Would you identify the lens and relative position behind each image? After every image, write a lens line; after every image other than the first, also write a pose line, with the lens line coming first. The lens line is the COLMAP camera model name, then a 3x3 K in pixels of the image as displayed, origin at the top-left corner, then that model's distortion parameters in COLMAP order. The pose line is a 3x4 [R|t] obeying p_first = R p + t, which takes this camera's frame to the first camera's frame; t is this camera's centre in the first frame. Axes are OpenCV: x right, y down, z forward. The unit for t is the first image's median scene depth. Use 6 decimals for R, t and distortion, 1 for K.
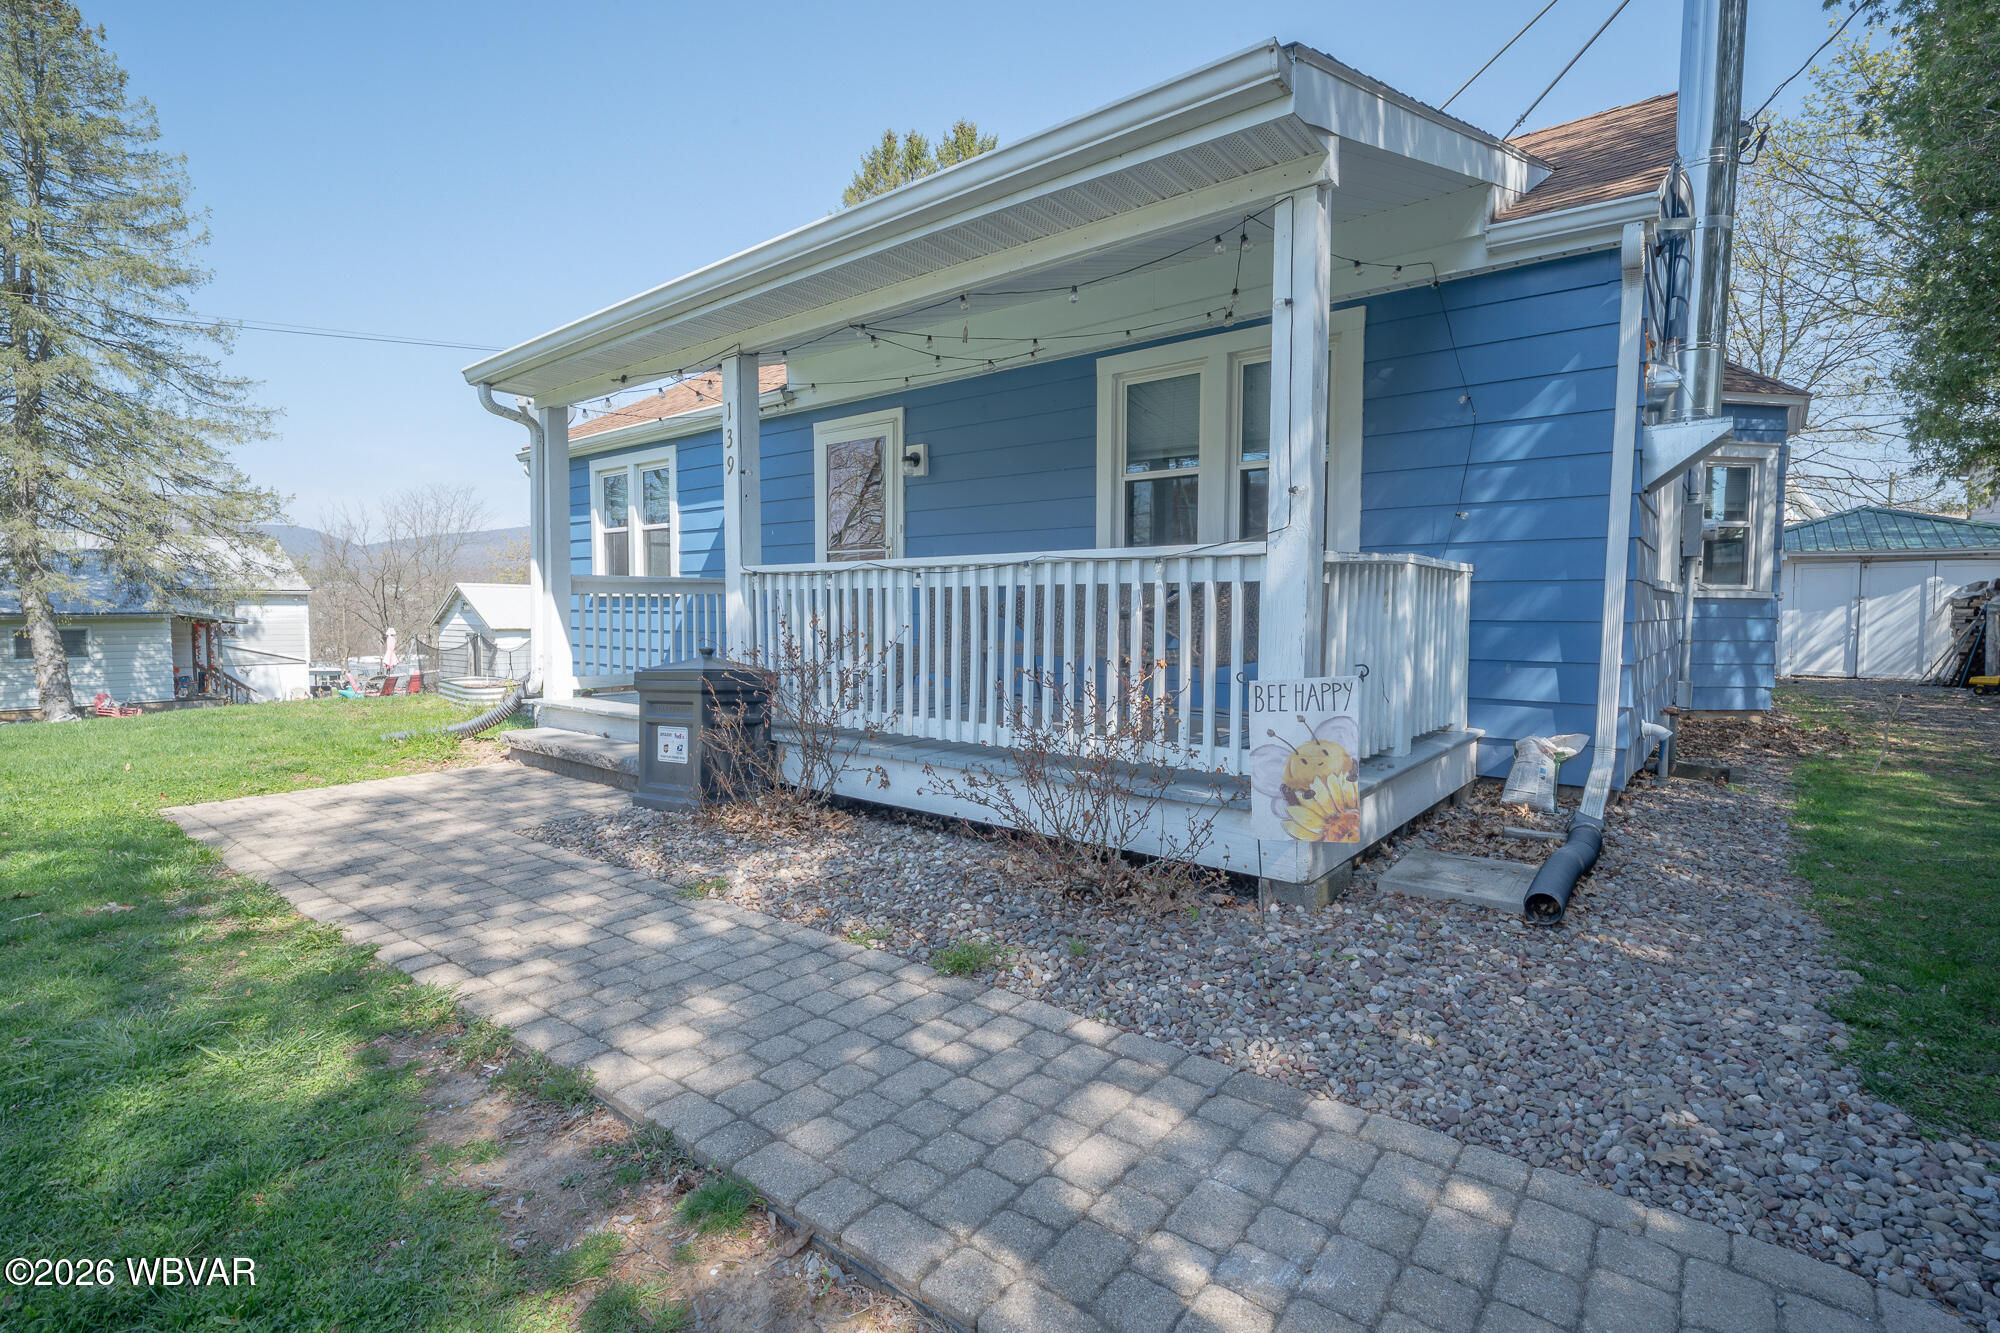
lens RADIAL K [[923.3, 0, 1000.0], [0, 923.3, 666.5], [0, 0, 1]] dist [-0.011906, -0.000450]
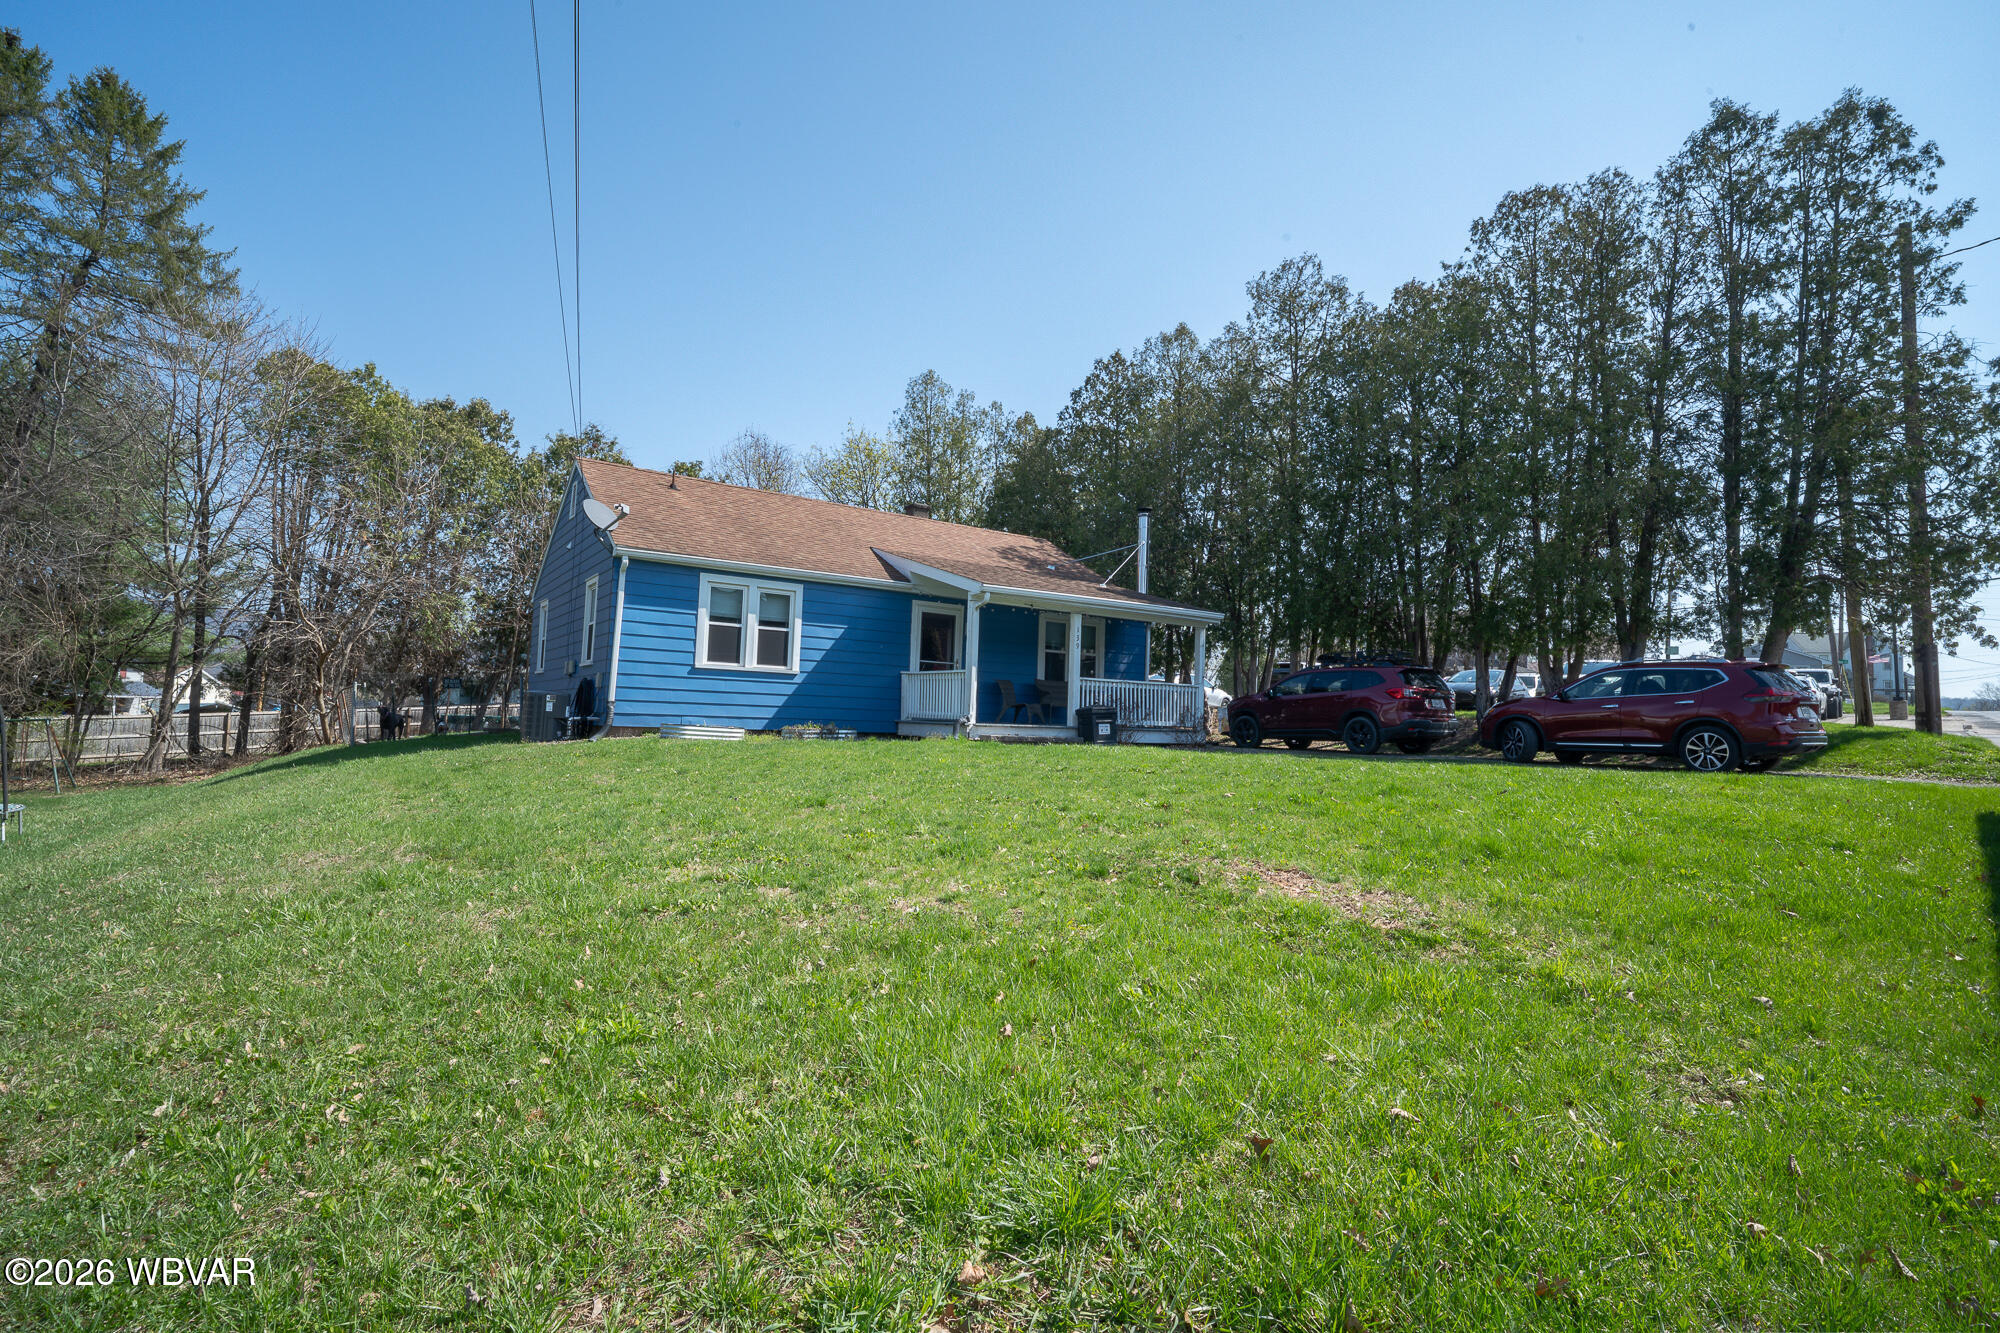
lens RADIAL K [[901.5, 0, 1000.0], [0, 901.5, 666.5], [0, 0, 1]] dist [-0.000740, 0.000233]
pose [[0.282719, 0.058835, 0.957397, -3.648781], [0.031548, 0.997007, -0.070585, 0.073253], [-0.958684, 0.050159, 0.280017, 0.402164]]
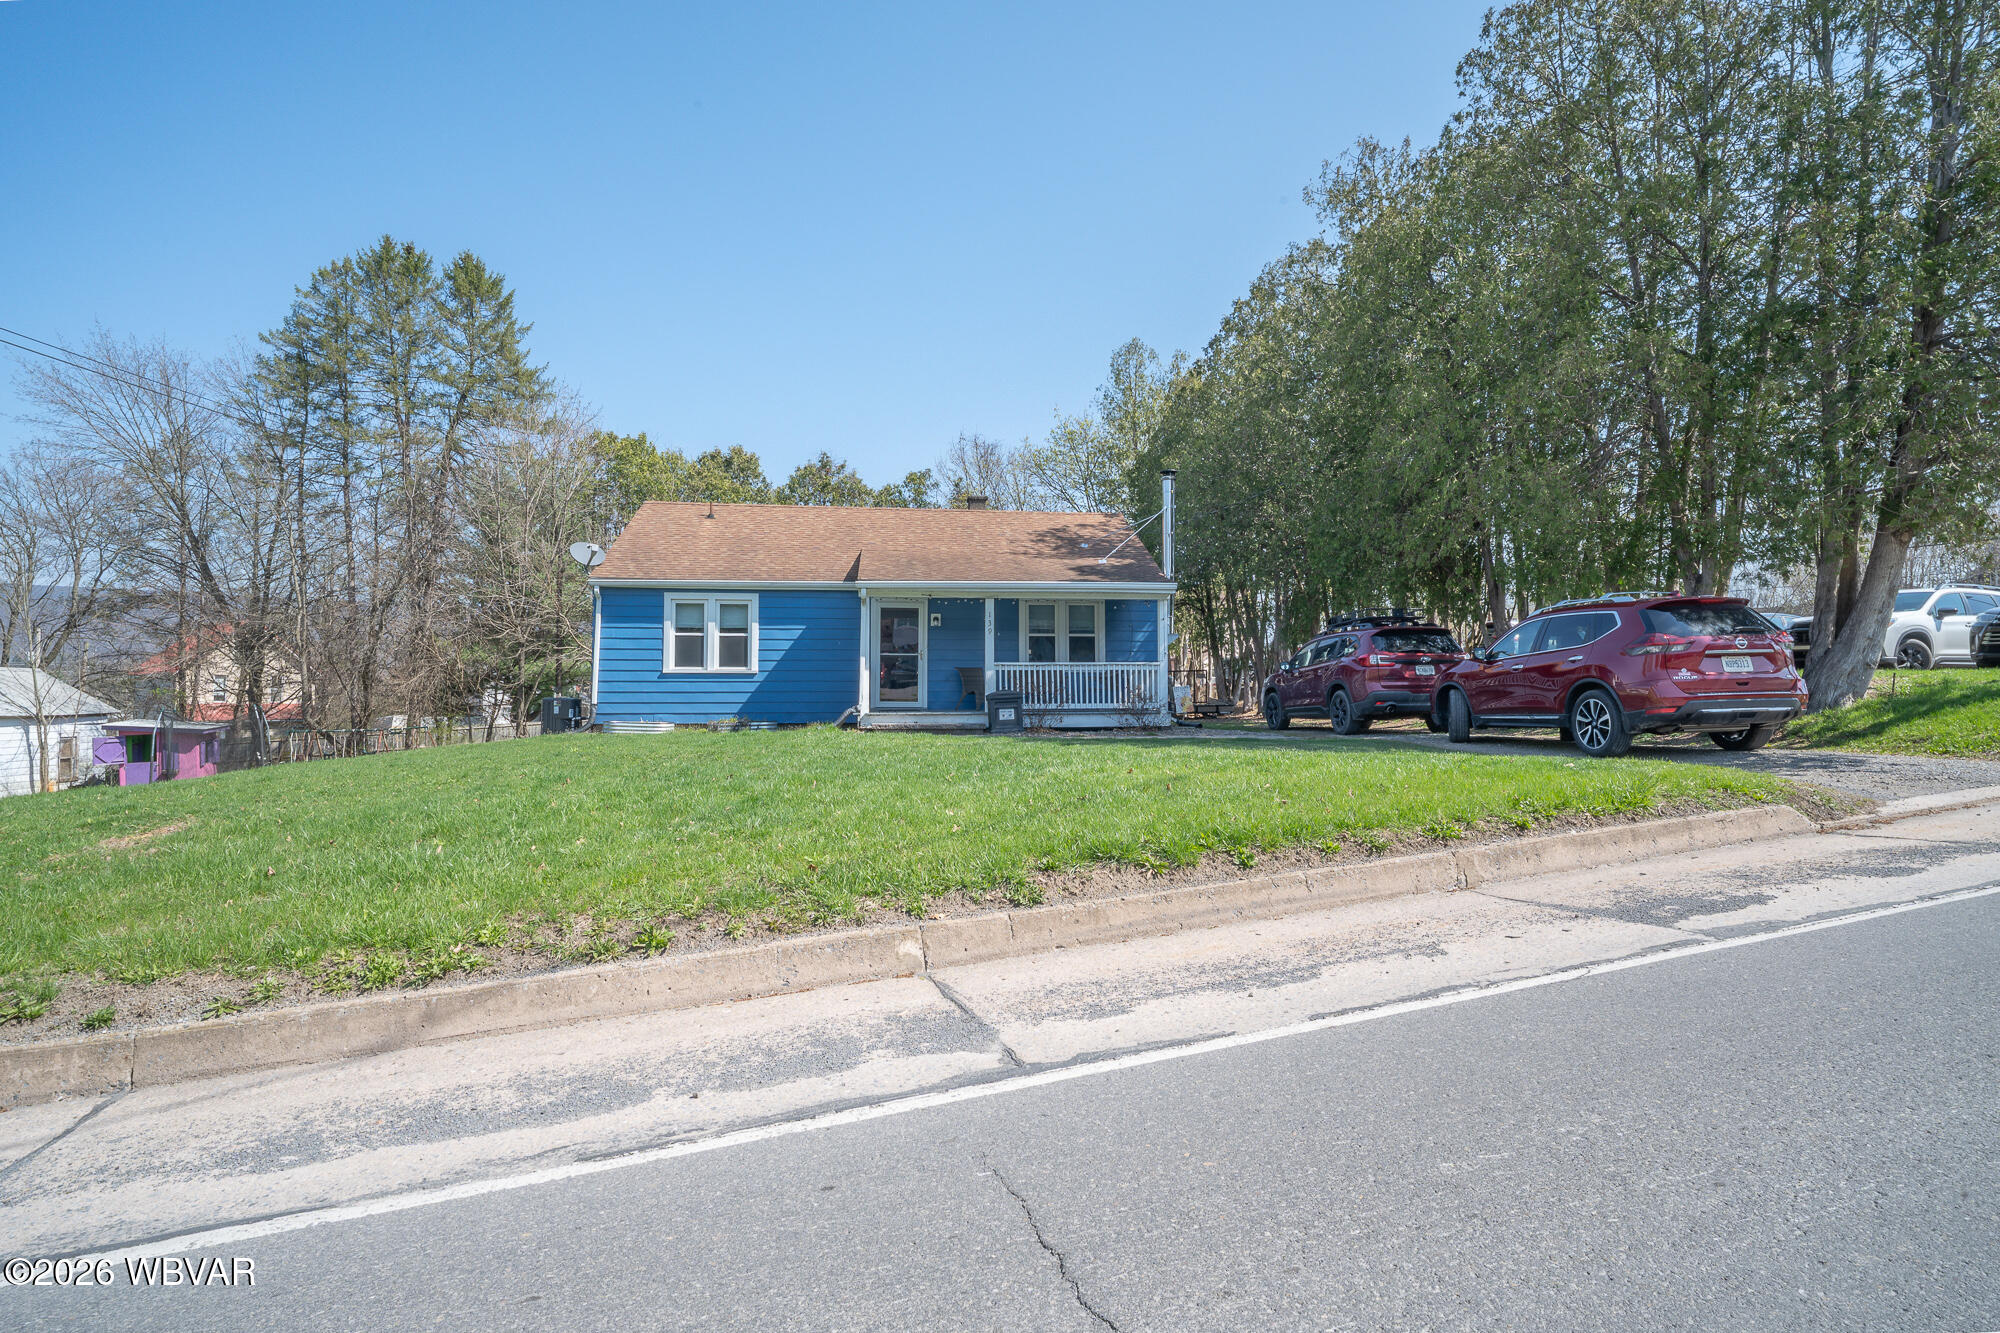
lens RADIAL K [[958.2, 0, 1000.0], [0, 958.2, 666.5], [0, 0, 1]] dist [0.003391, 0.000167]
pose [[0.680538, 0.018489, 0.732479, -2.911704], [0.053857, 0.995715, -0.075171, 0.166568], [-0.730730, 0.090605, 0.676627, -1.360757]]
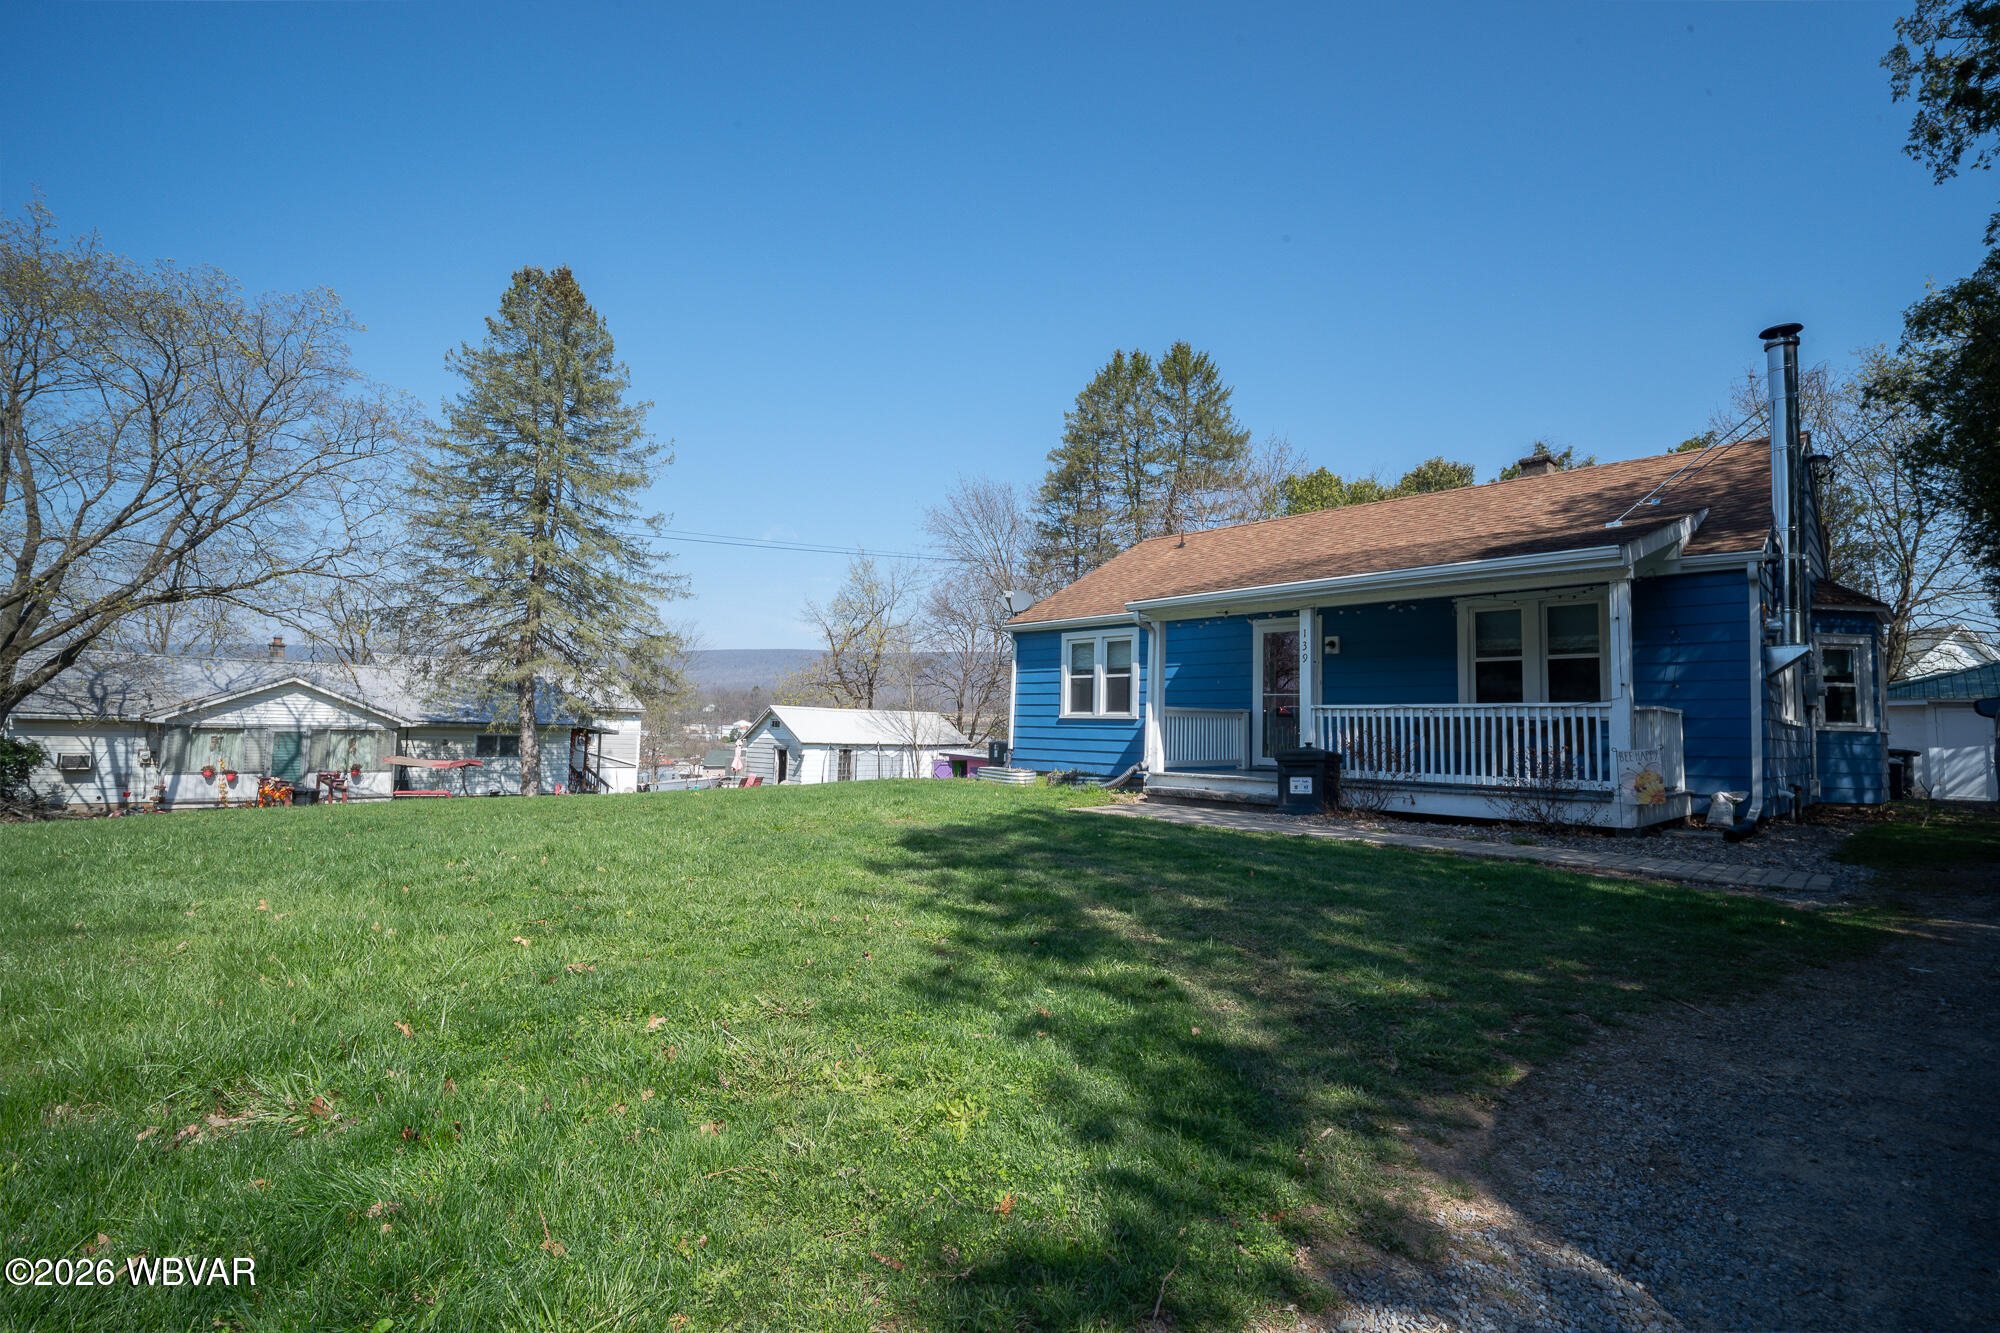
lens RADIAL K [[923.3, 0, 1000.0], [0, 923.3, 666.5], [0, 0, 1]] dist [-0.011906, -0.000450]
pose [[0.991866, 0.010158, -0.126882, -0.779384], [-0.027487, 0.990386, -0.135576, 0.117811], [0.124285, 0.137960, 0.982609, -1.283484]]
